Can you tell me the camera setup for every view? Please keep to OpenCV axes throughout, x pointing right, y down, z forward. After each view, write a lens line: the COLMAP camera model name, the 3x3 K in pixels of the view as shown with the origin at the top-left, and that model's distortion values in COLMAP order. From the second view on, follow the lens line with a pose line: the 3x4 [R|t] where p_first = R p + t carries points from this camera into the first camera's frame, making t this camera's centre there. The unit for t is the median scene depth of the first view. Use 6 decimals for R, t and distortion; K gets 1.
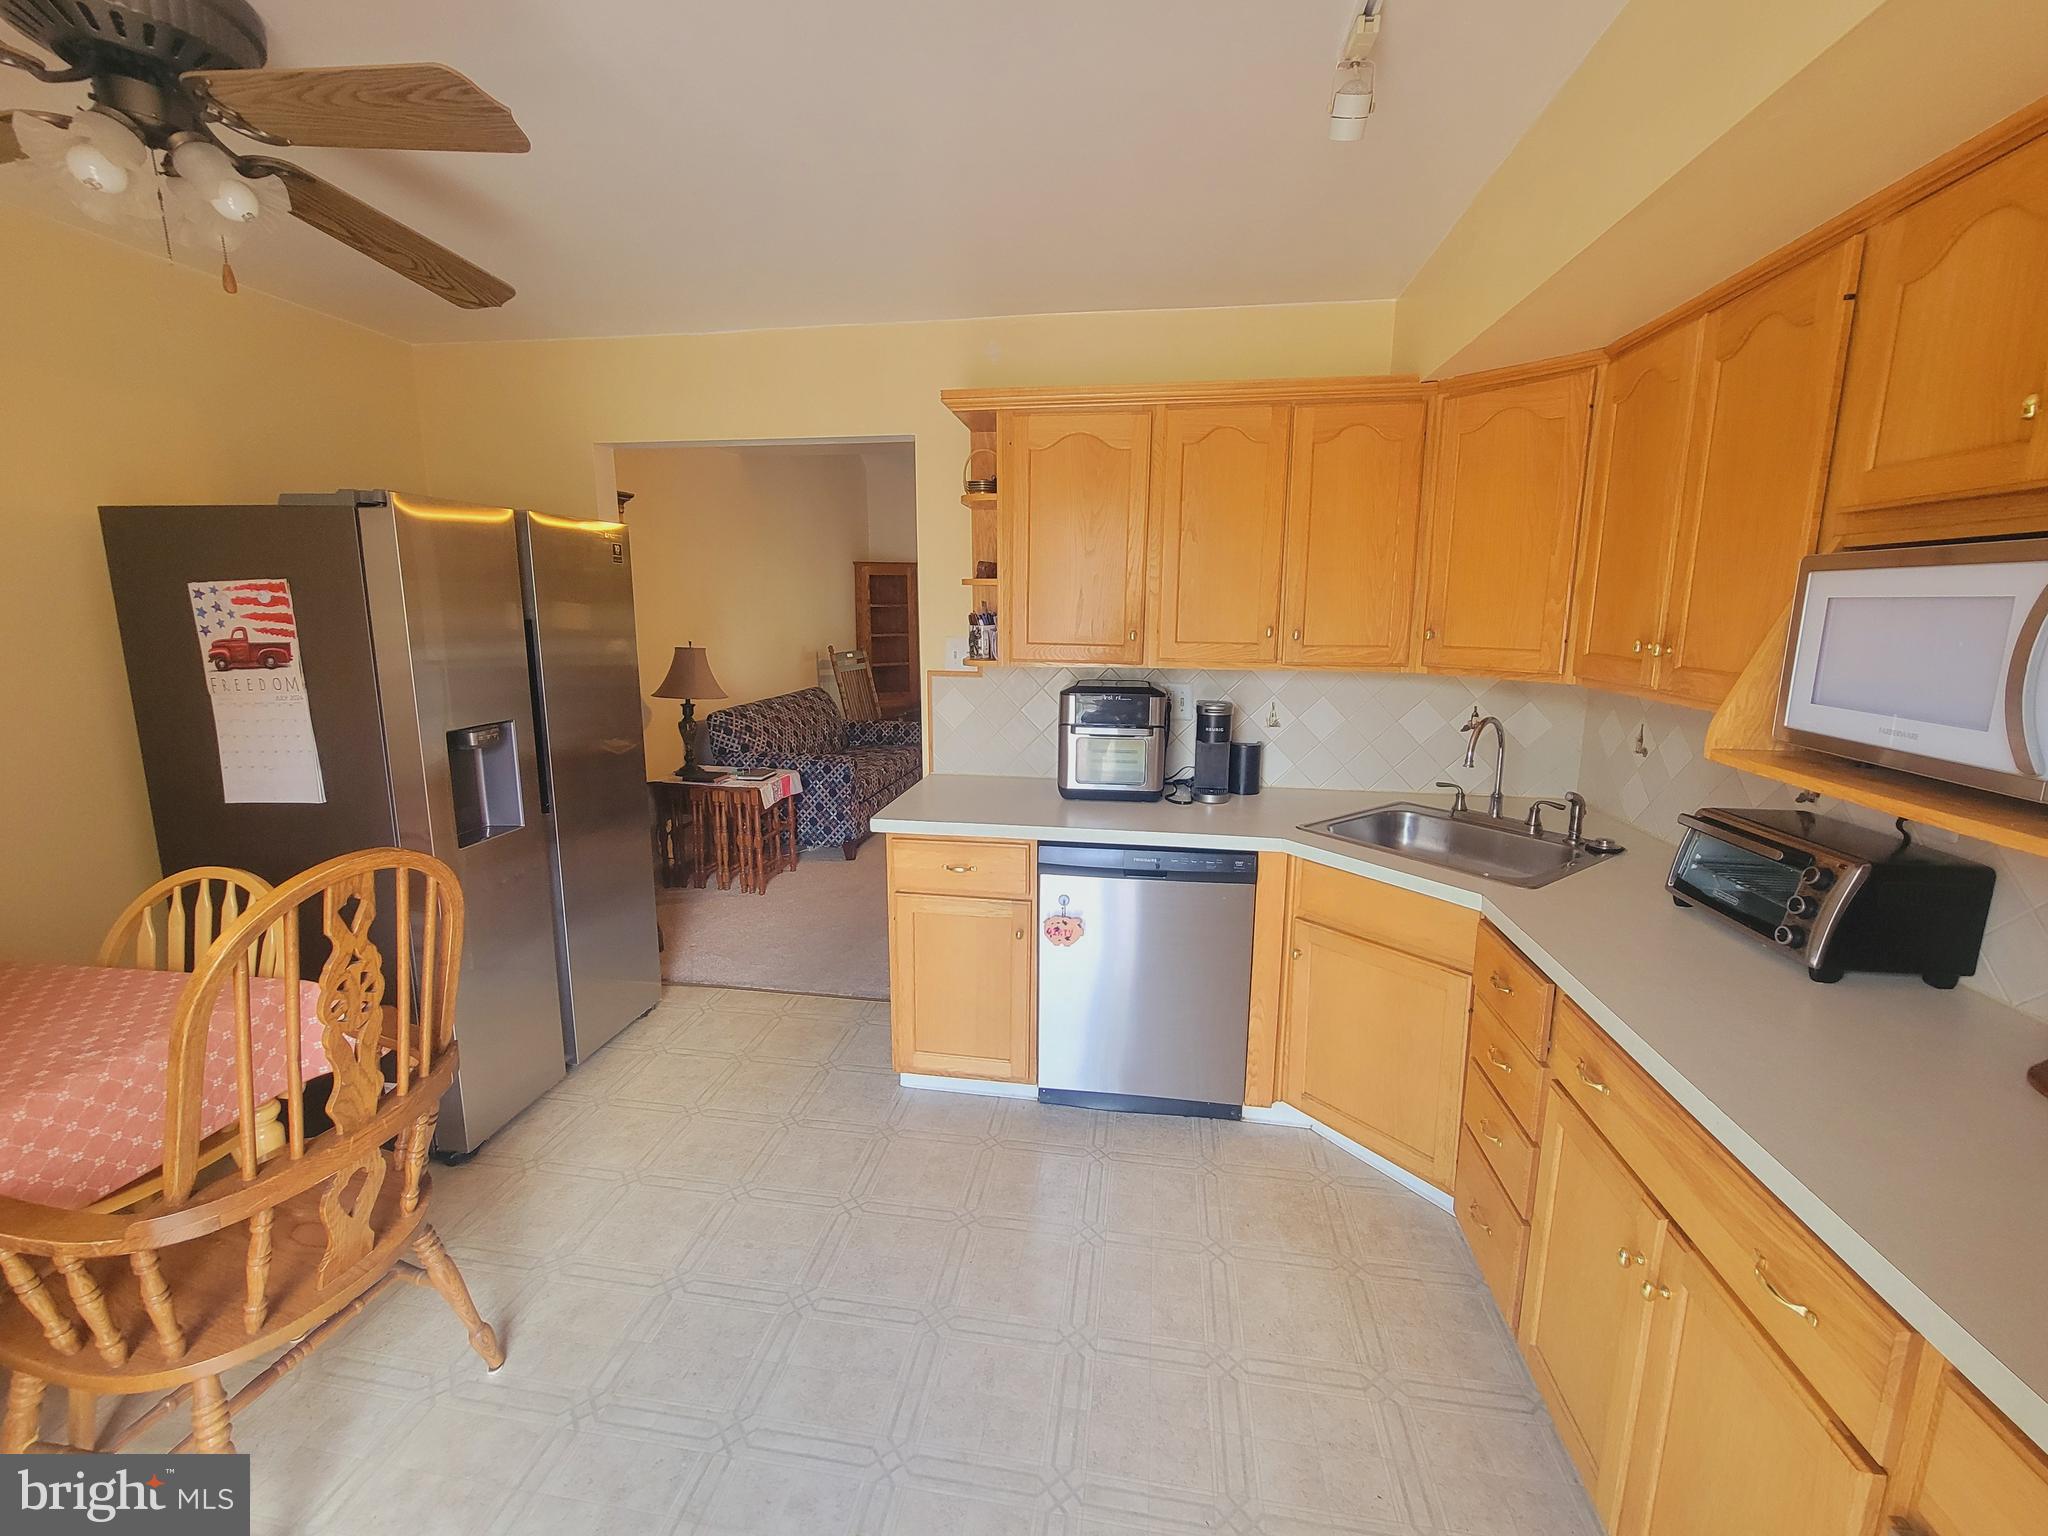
lens RADIAL K [[837.6, 0, 1028.7], [0, 837.6, 747.0], [0, 0, 1]] dist [-0.002054, 0.000270]
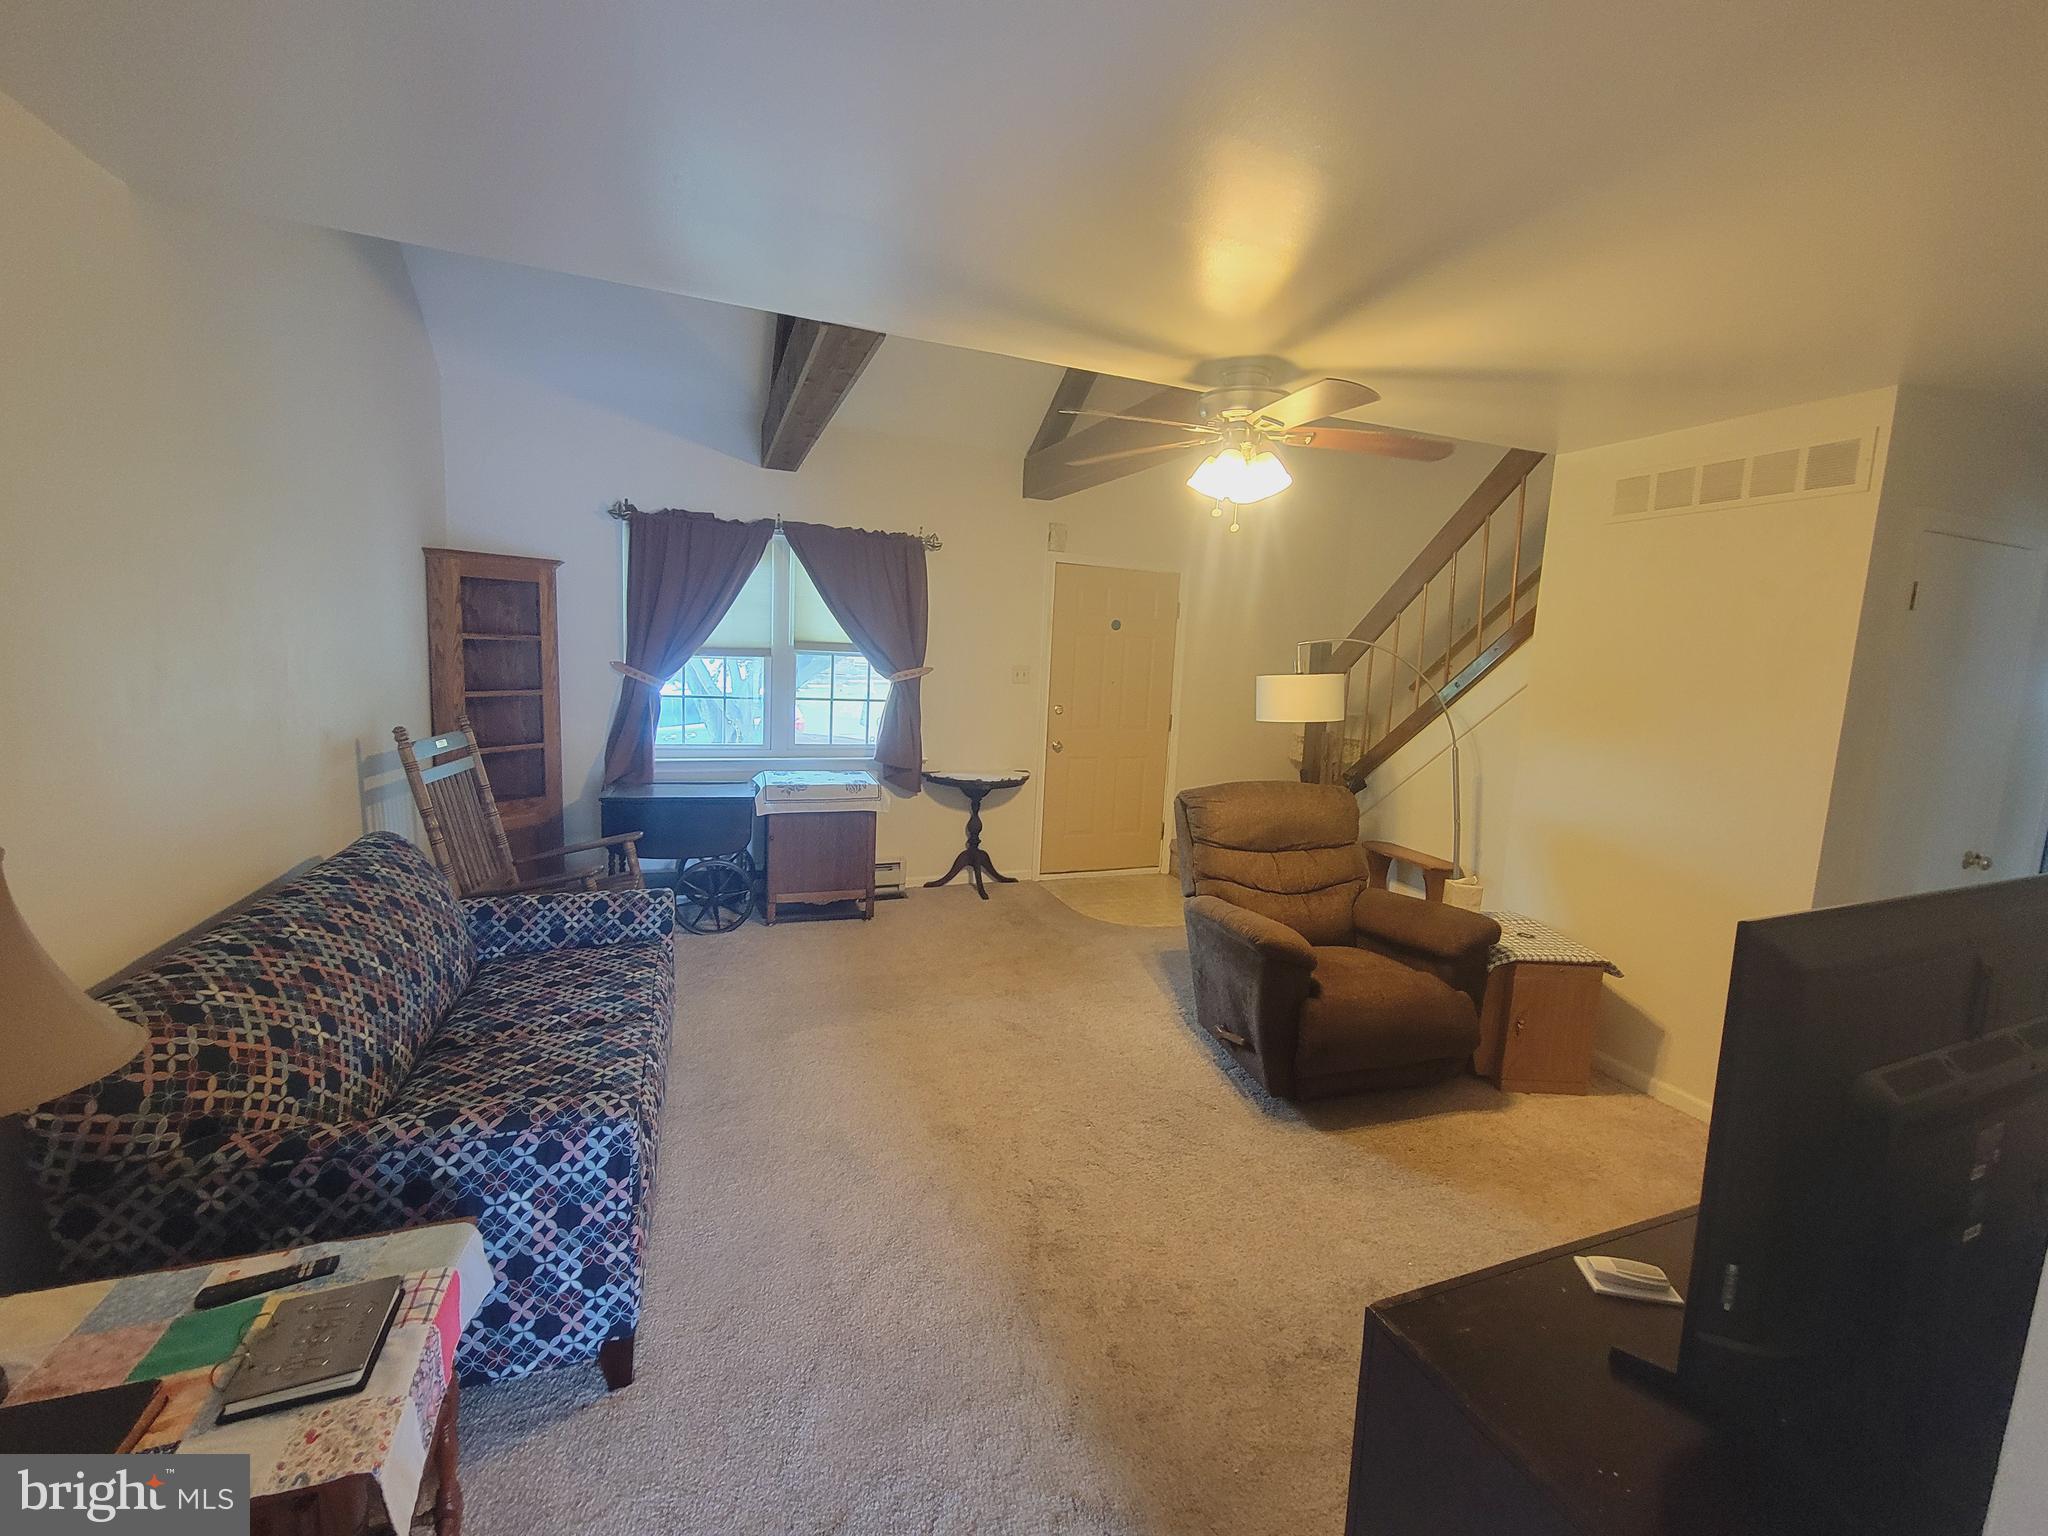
lens RADIAL K [[837.6, 0, 1028.7], [0, 837.6, 747.0], [0, 0, 1]] dist [-0.002054, 0.000270]
pose [[0.859601, -0.028155, 0.510189, -0.203968], [0.045904, 0.998699, -0.022227, -0.098684], [-0.508899, 0.042526, 0.859775, 0.516324]]
